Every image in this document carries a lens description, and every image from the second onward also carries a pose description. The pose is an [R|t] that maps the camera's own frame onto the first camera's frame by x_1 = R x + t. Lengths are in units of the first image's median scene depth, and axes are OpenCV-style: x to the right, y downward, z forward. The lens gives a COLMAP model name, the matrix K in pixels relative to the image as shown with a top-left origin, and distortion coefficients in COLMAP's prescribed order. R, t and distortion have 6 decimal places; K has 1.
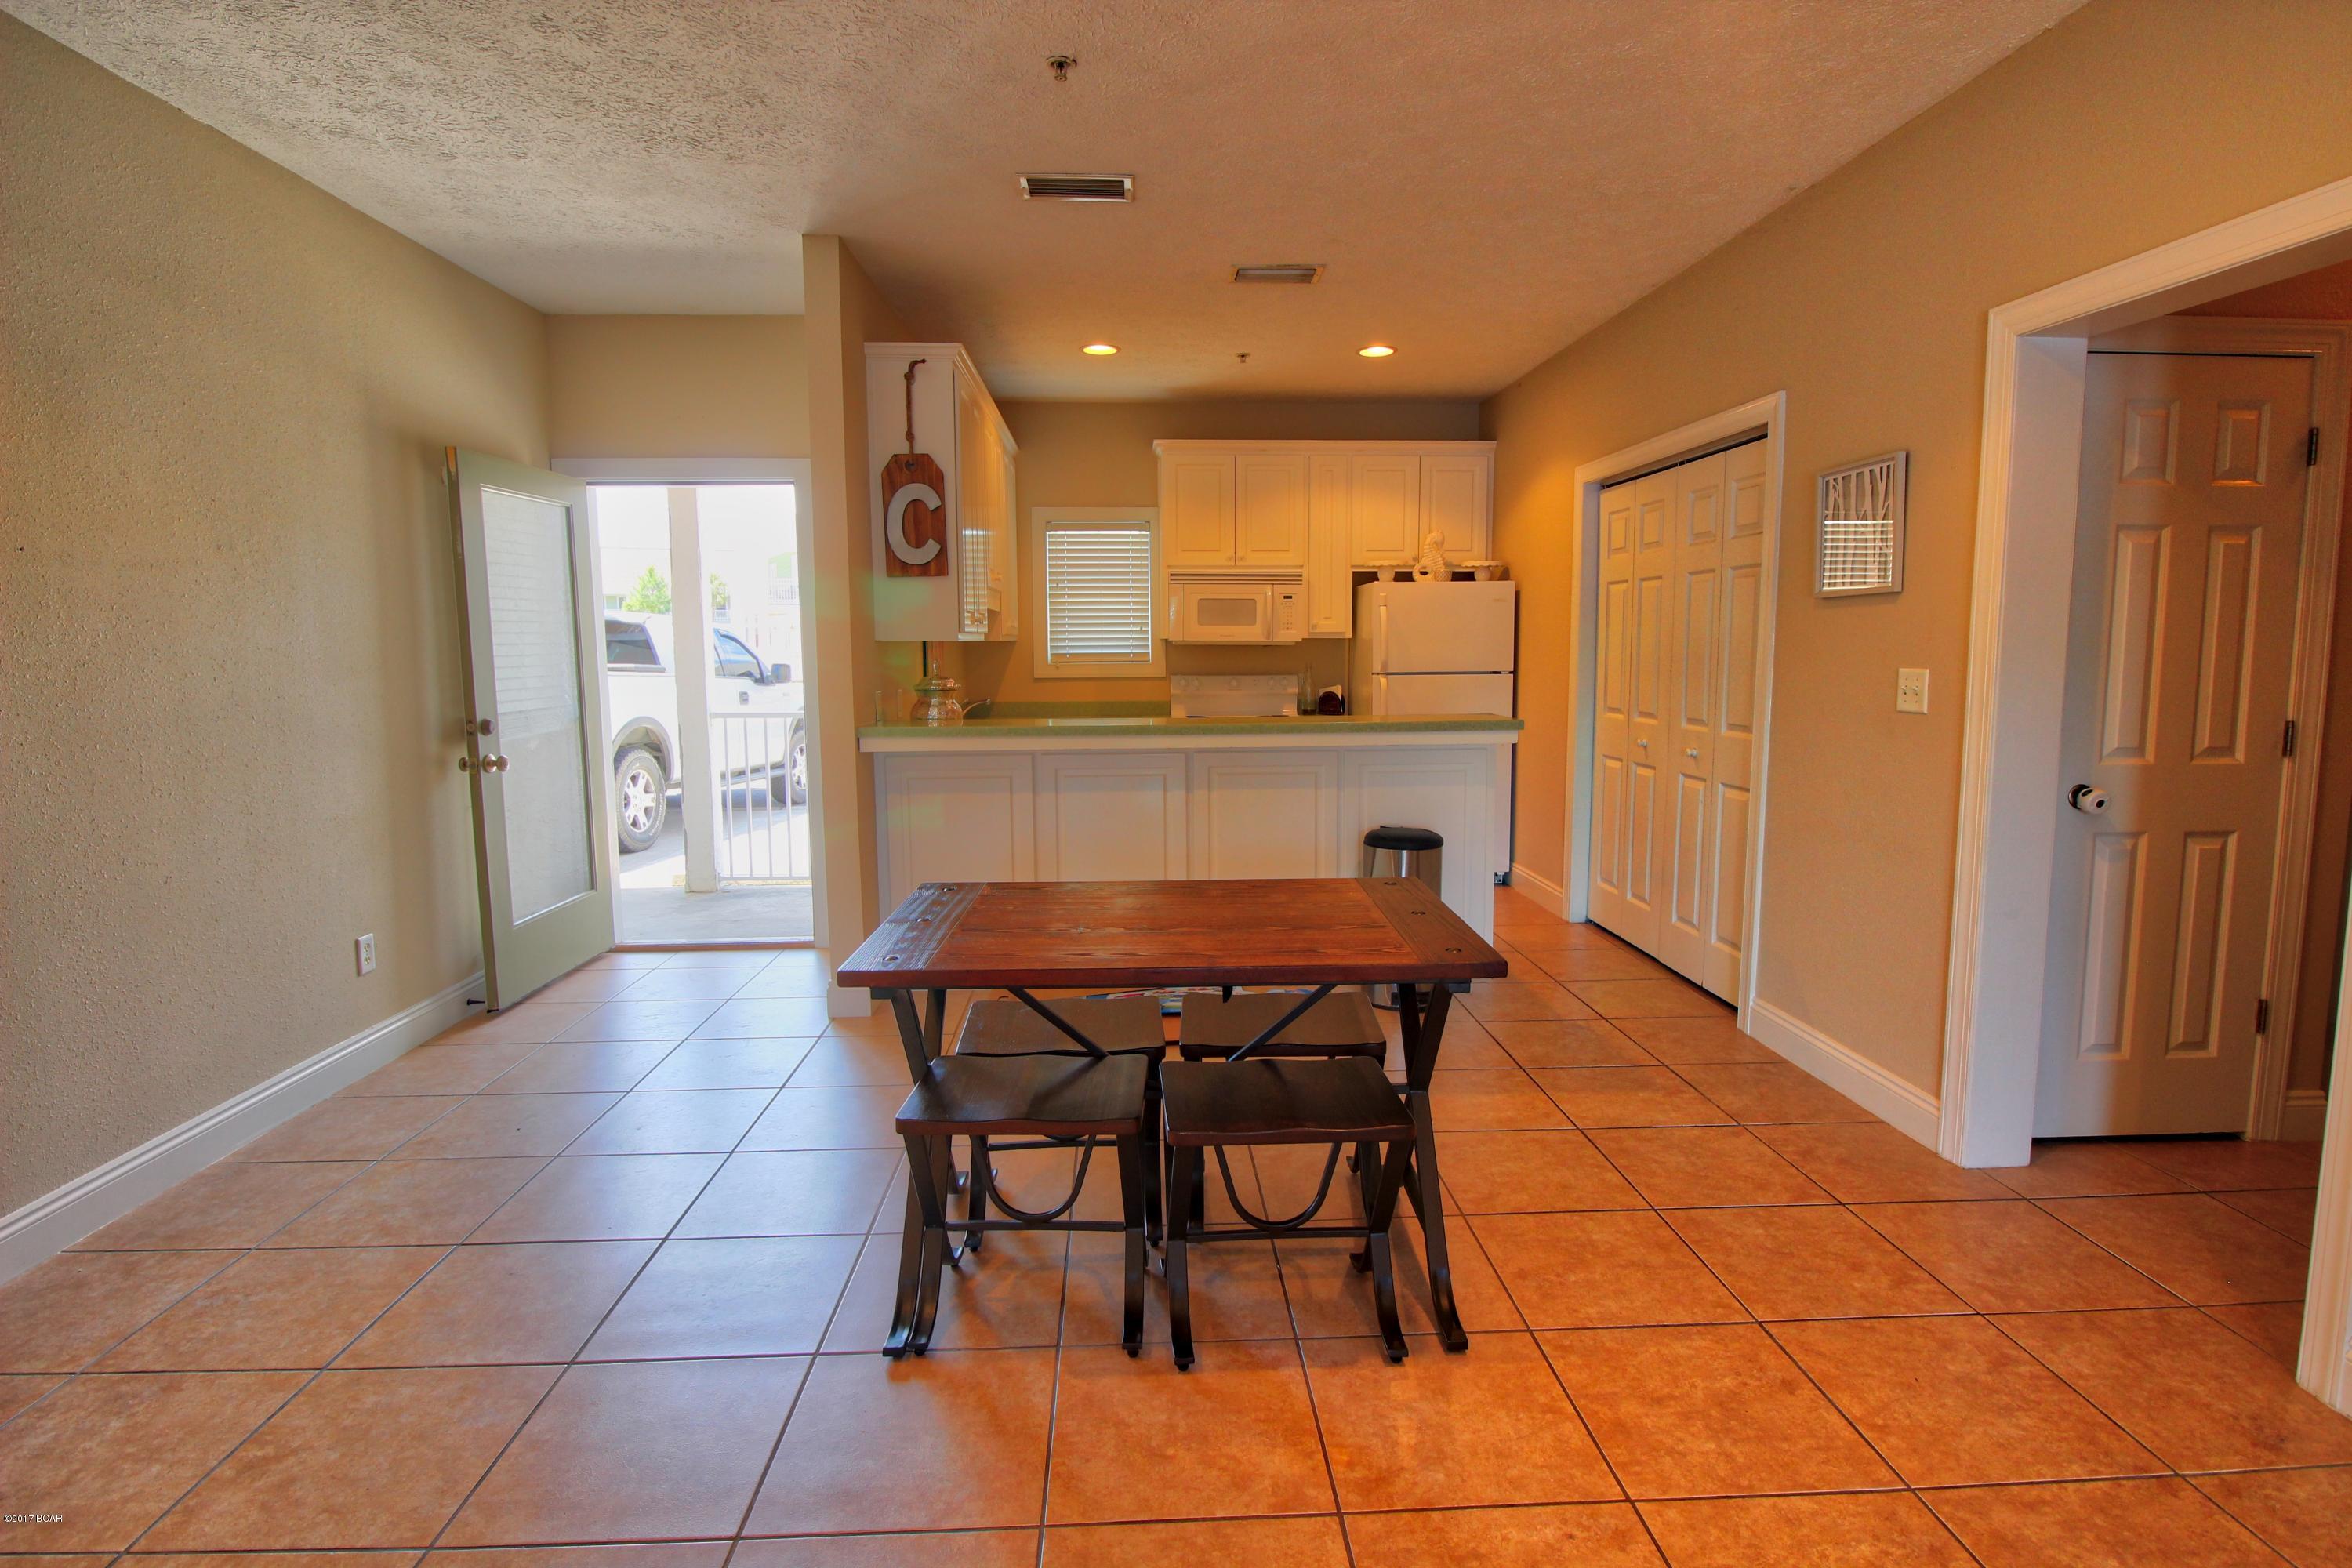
lens RADIAL K [[1185.9, 0, 1177.0], [0, 1185.9, 781.2], [0, 0, 1]] dist [-0.007938, -0.000899]
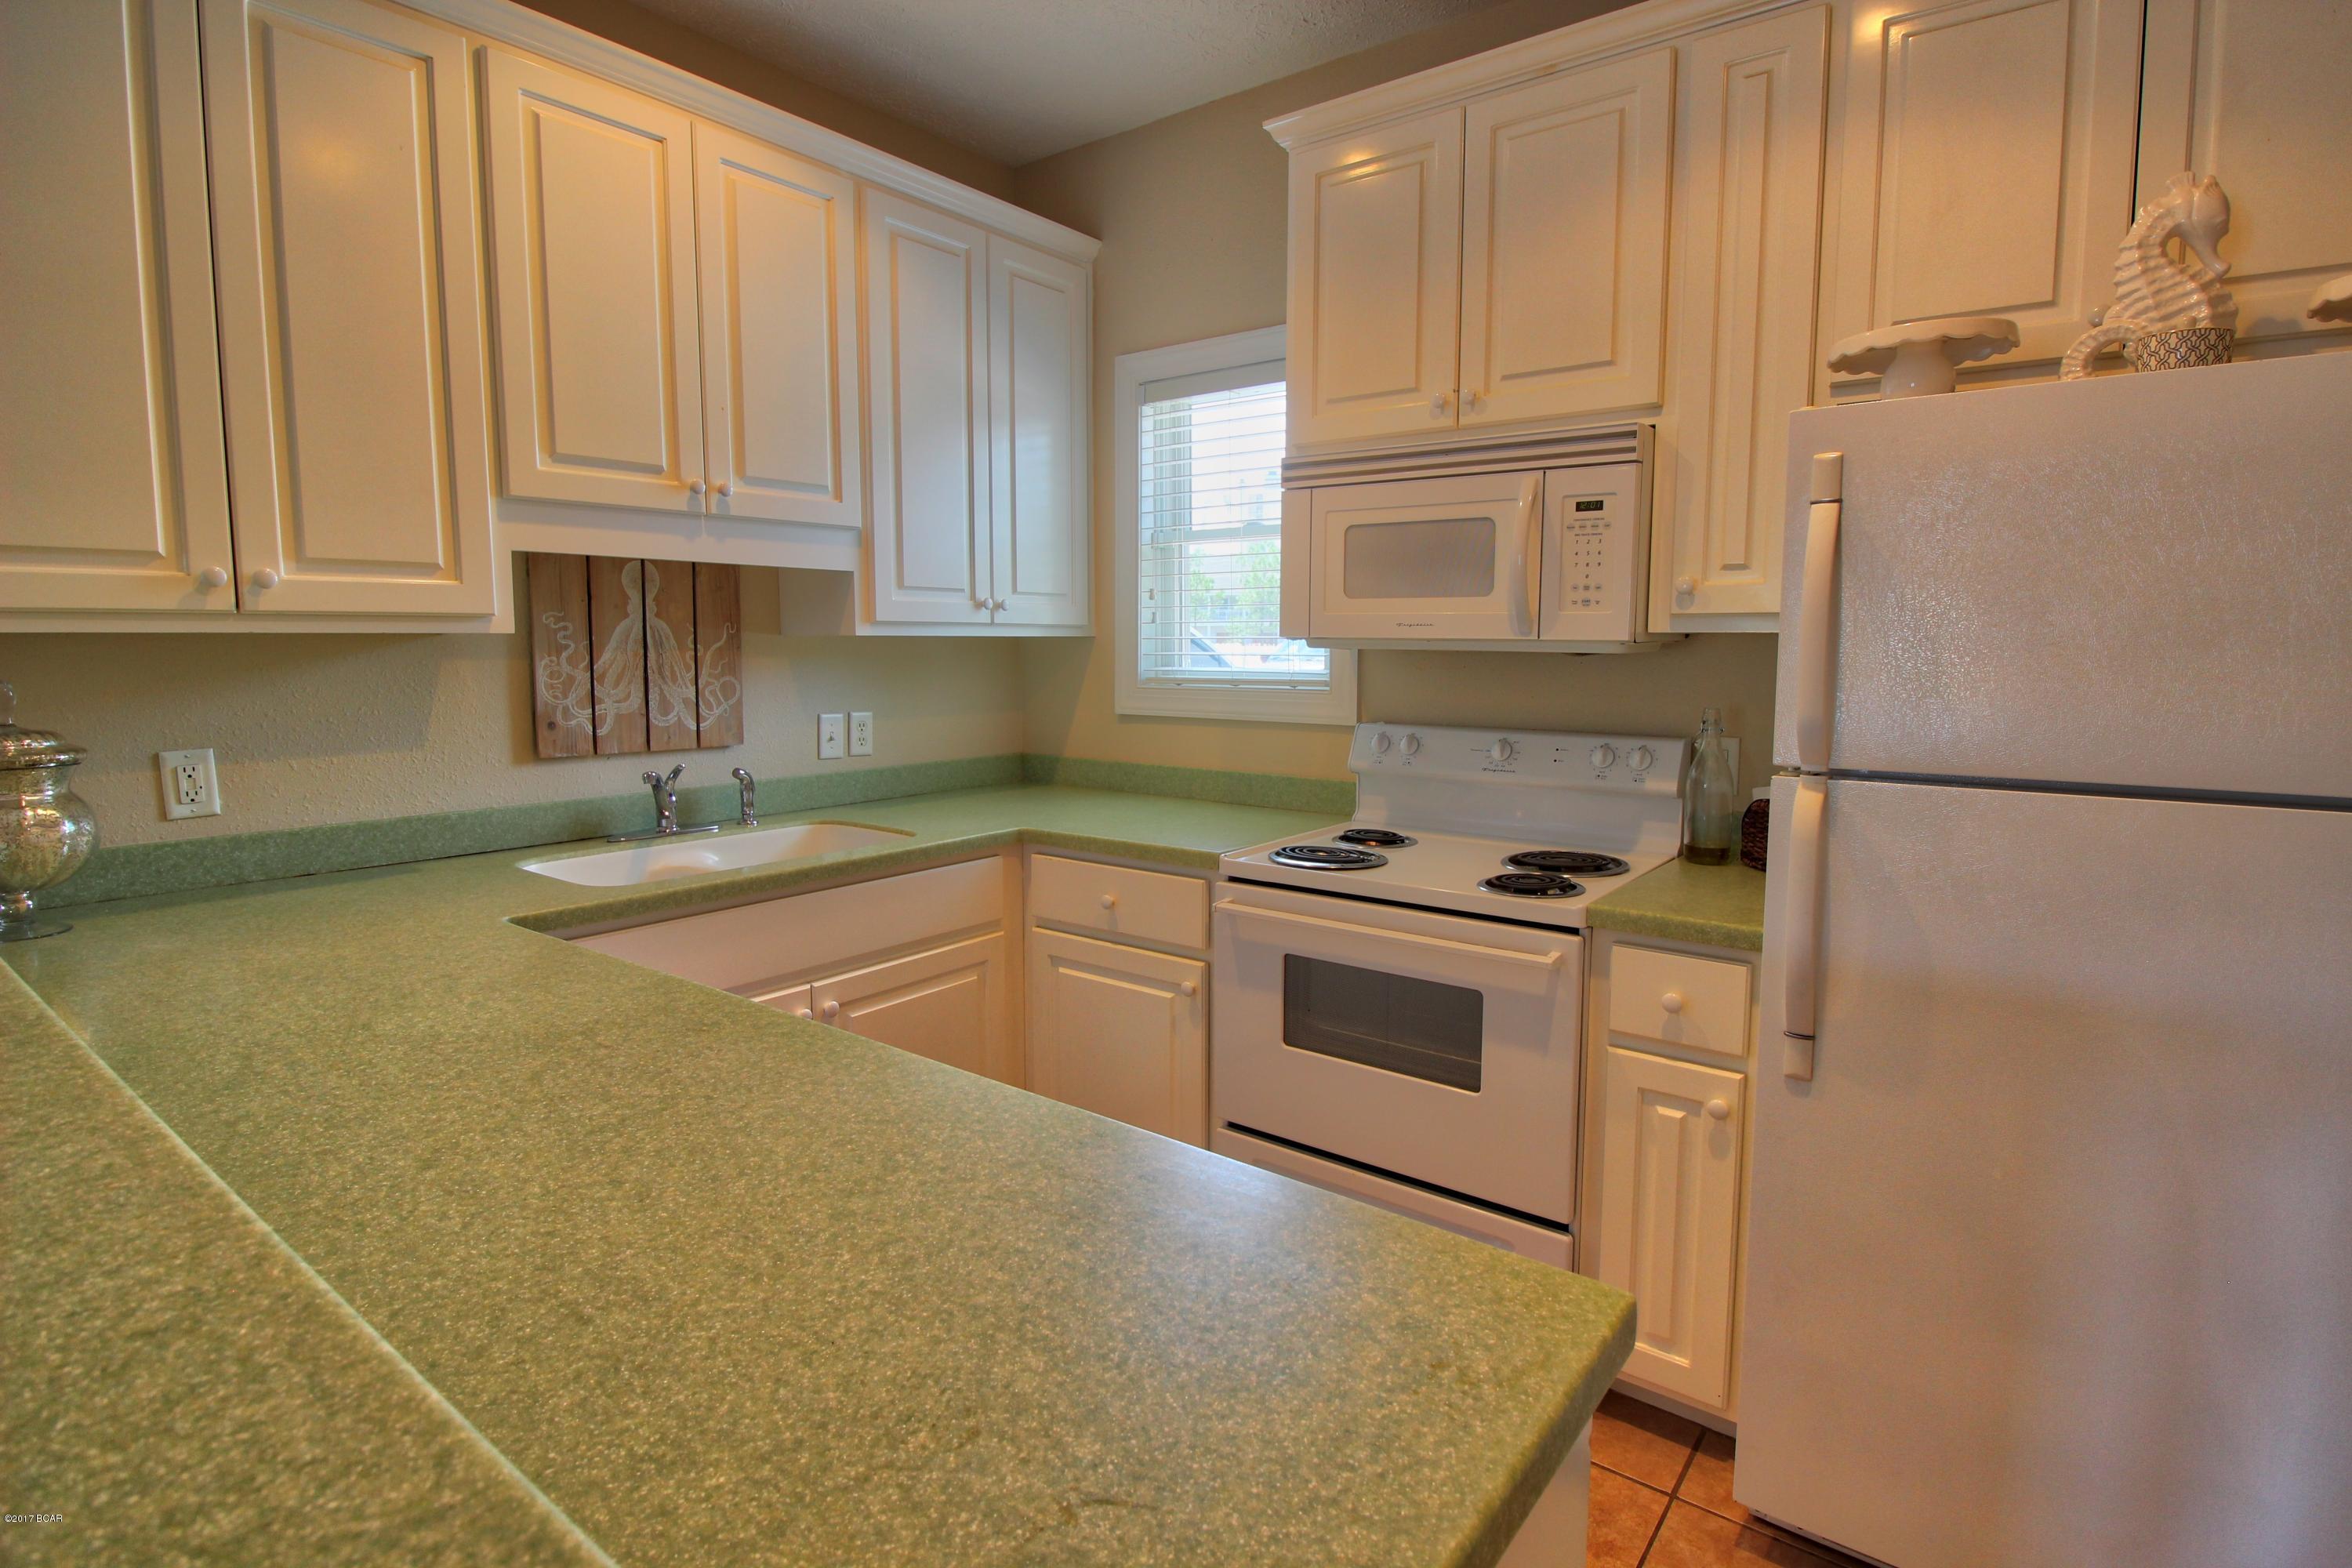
lens RADIAL K [[1185.9, 0, 1179.8], [0, 1185.9, 769.9], [0, 0, 1]] dist [-0.007938, -0.000899]
pose [[0.774496, 0.071164, -0.628563, 0.214584], [-0.071876, 0.997117, 0.024326, -0.082379], [0.628482, 0.026338, 0.777378, 0.674361]]
